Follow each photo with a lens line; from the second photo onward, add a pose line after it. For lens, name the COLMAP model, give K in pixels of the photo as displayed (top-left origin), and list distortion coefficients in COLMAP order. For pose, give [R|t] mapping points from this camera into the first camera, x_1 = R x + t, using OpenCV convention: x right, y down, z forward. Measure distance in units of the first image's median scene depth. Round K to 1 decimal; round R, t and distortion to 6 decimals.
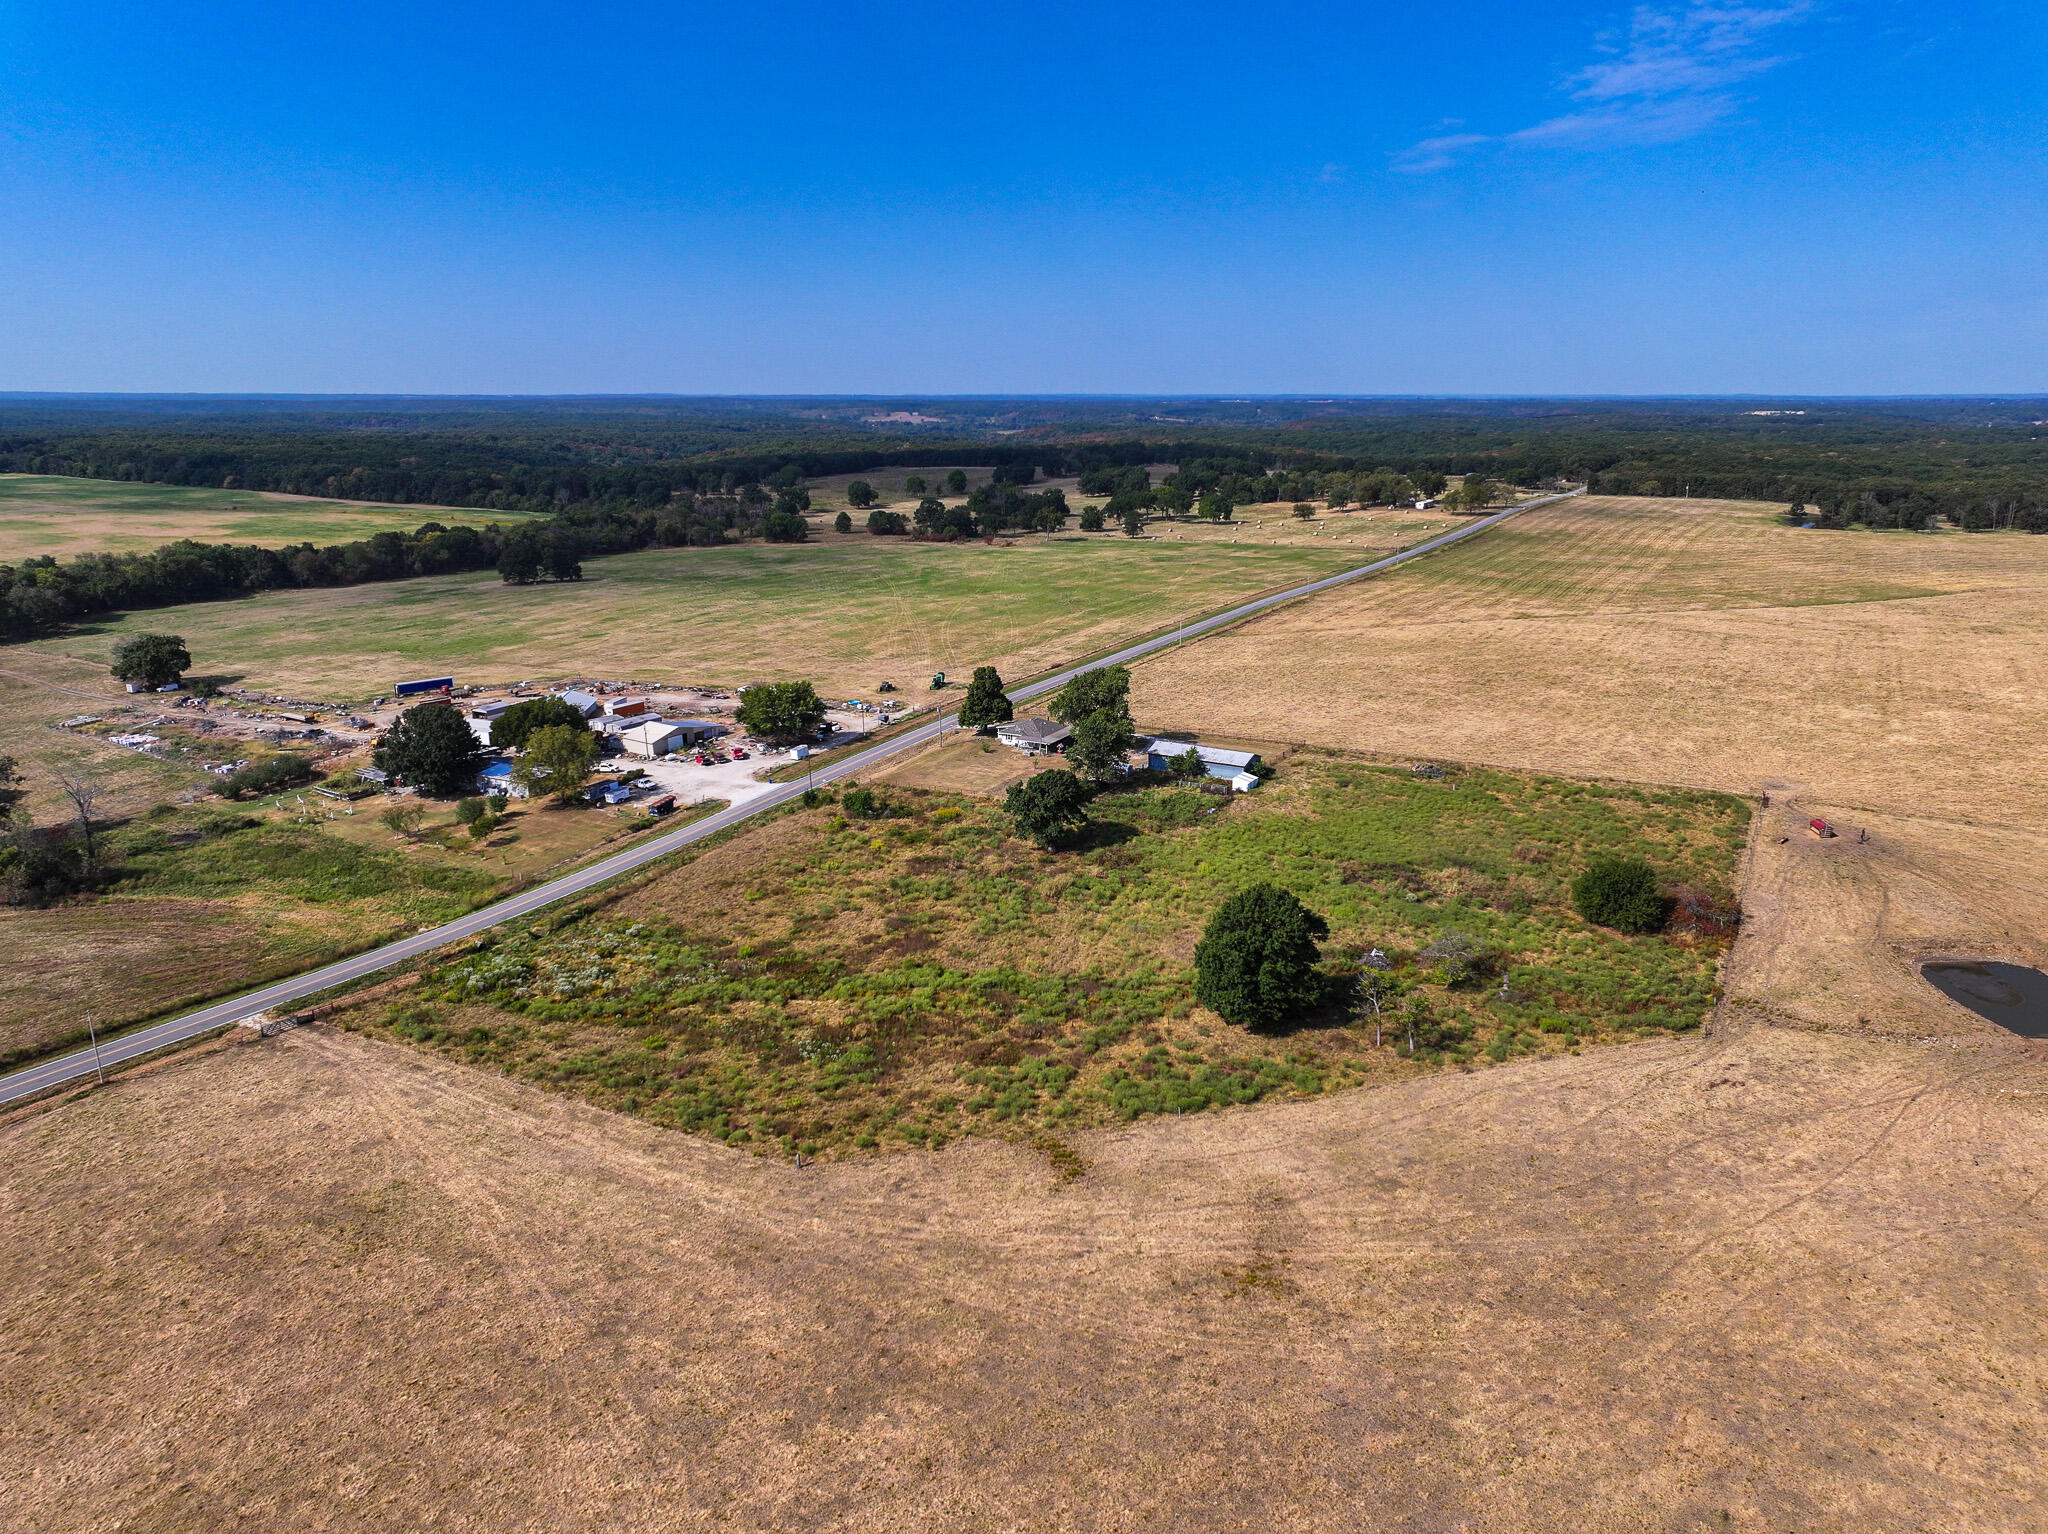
lens RADIAL K [[1444.7, 0, 1033.2], [0, 1444.7, 765.8], [0, 0, 1]] dist [-0.003840, 0.017079]
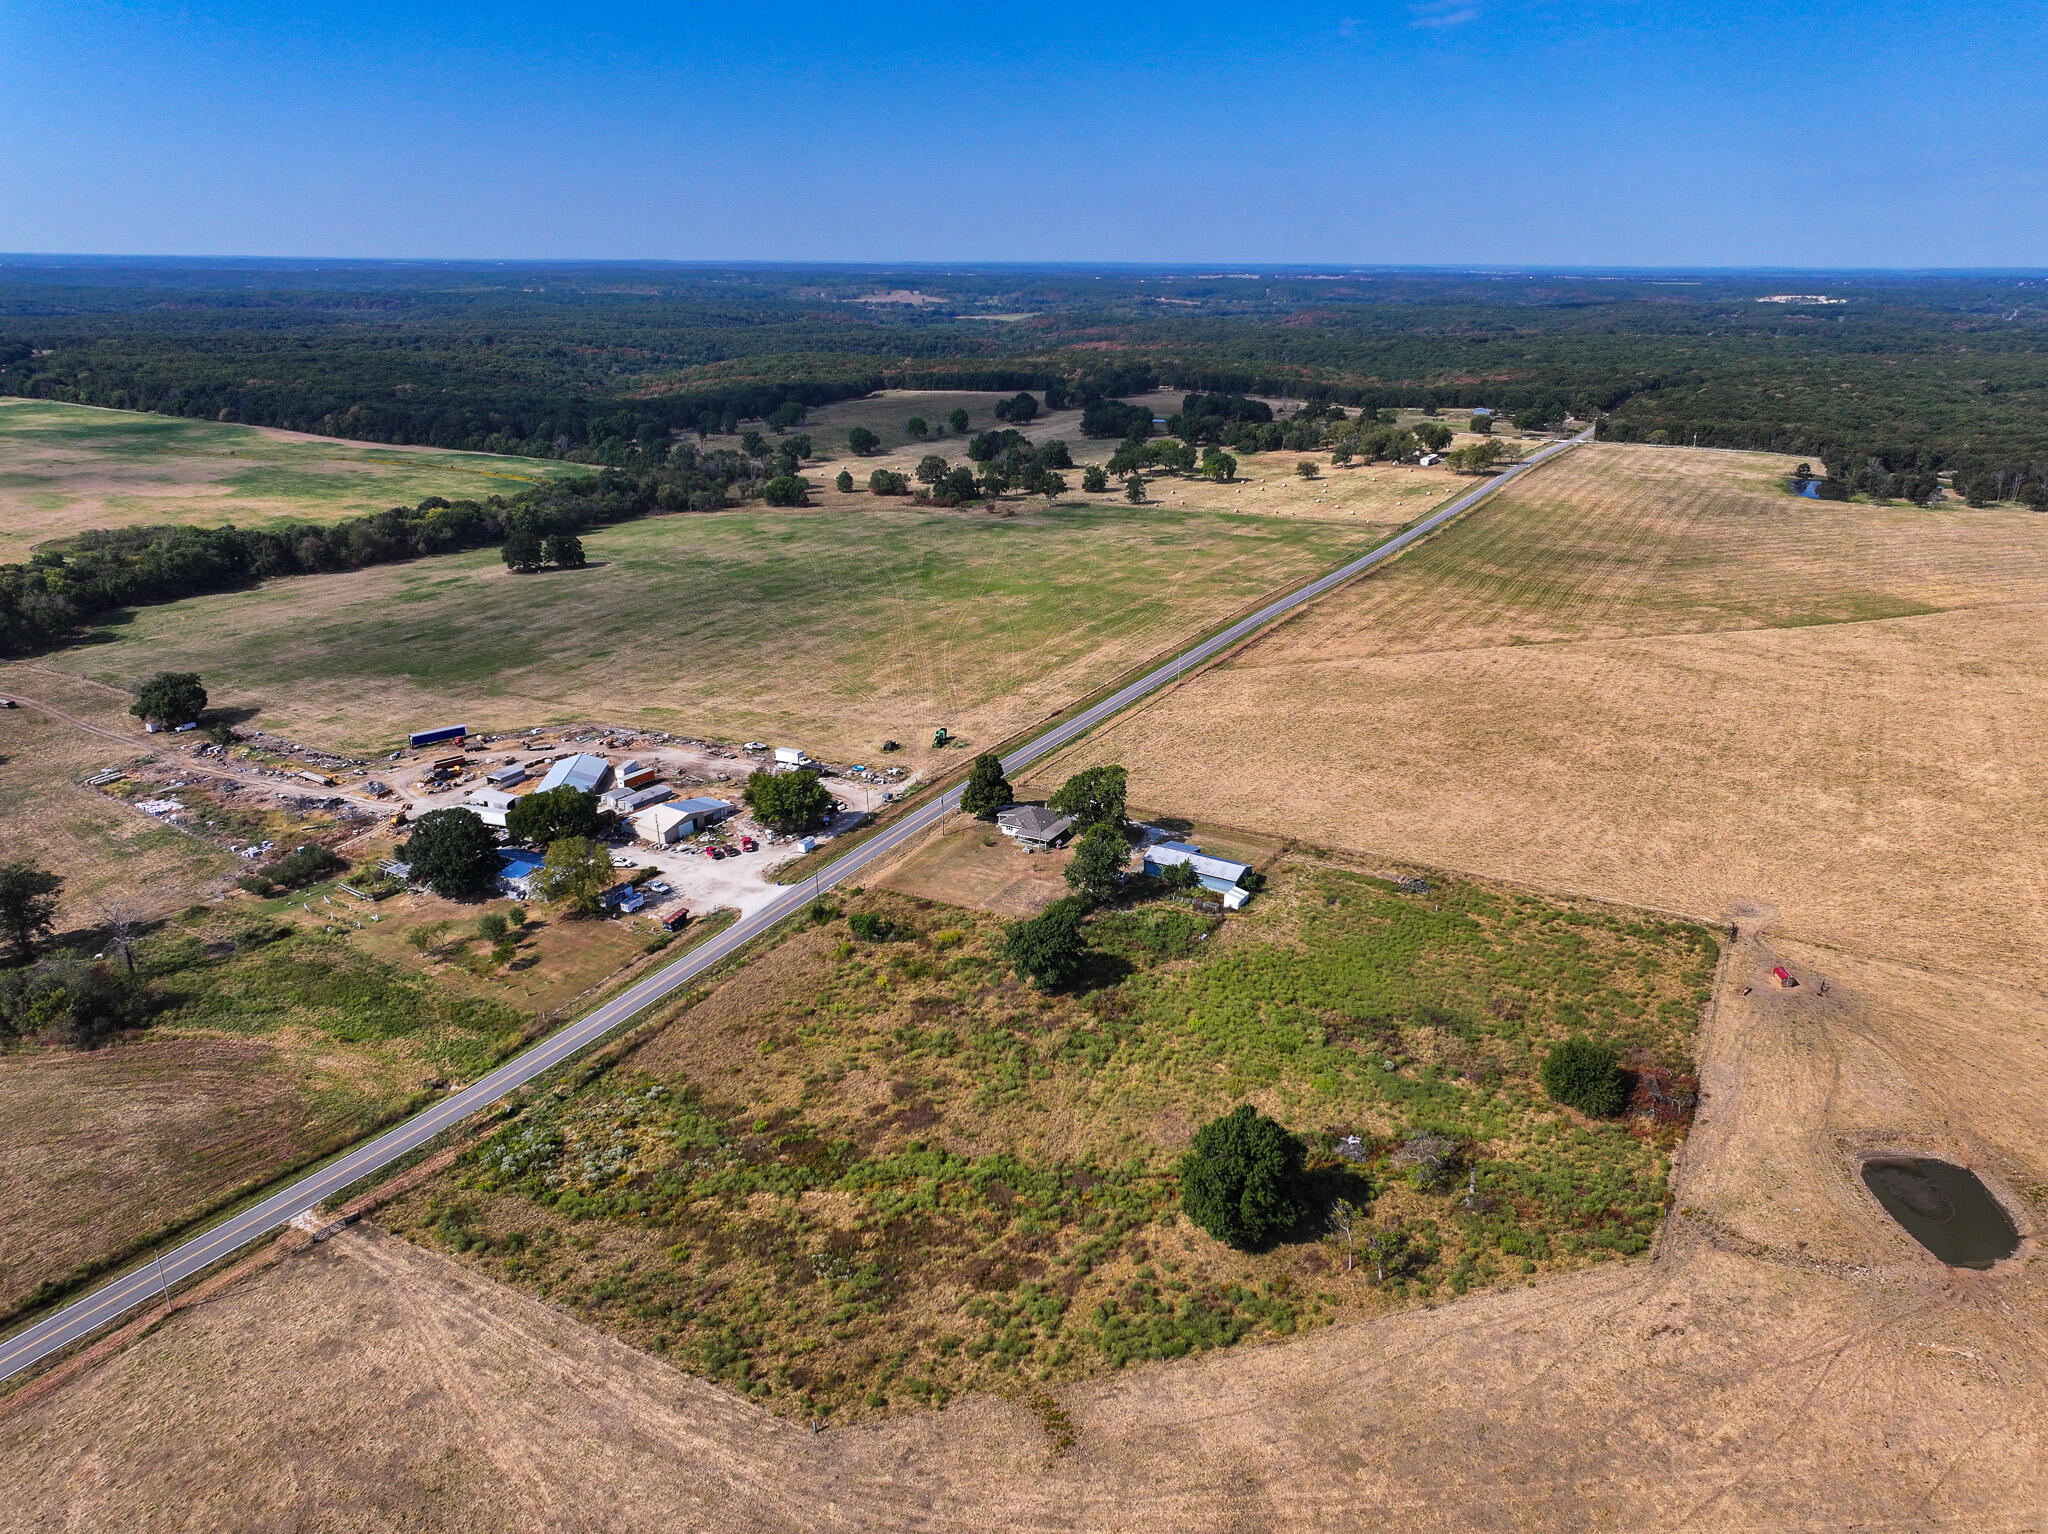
lens RADIAL K [[1444.7, 0, 1033.5], [0, 1444.7, 764.9], [0, 0, 1]] dist [-0.003840, 0.017079]
pose [[0.999965, 0.008387, 0.000435, -0.000561], [-0.008394, 0.996457, 0.083679, -0.169396], [0.000268, -0.083680, 0.996493, -0.027837]]
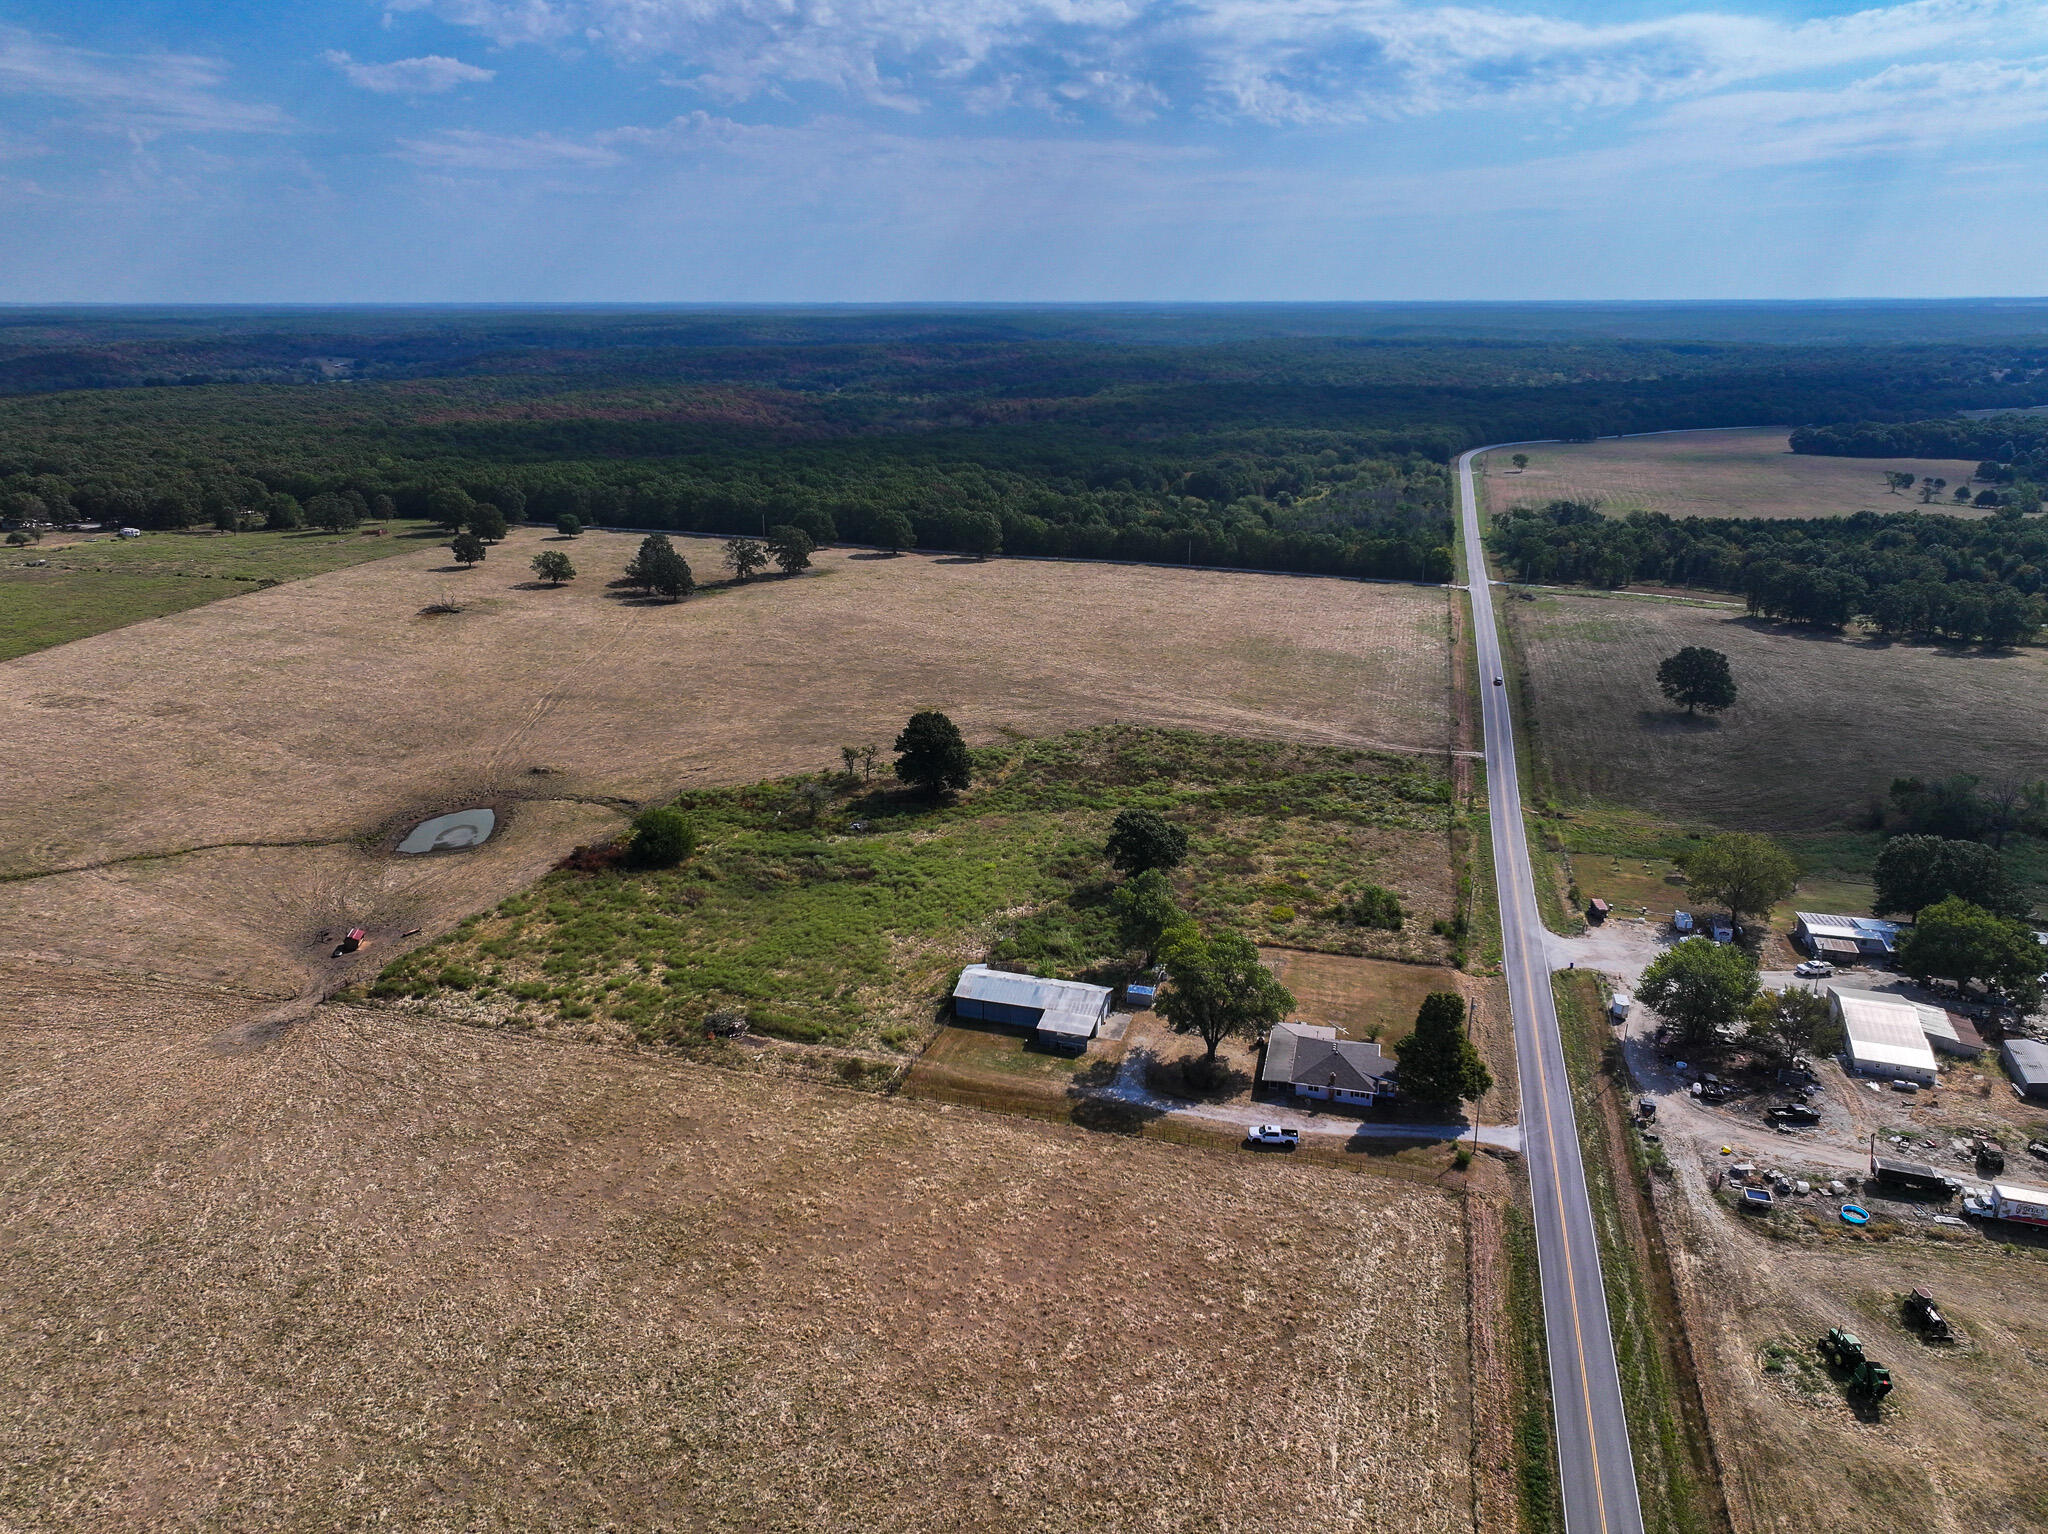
lens RADIAL K [[1444.7, 0, 1020.5], [0, 1444.7, 765.2], [0, 0, 1]] dist [-0.003840, 0.017079]
pose [[-0.972032, 0.076240, -0.222131, 0.285257], [-0.055608, 0.844226, 0.533095, -0.501685], [0.228172, 0.530537, -0.816375, 1.575830]]
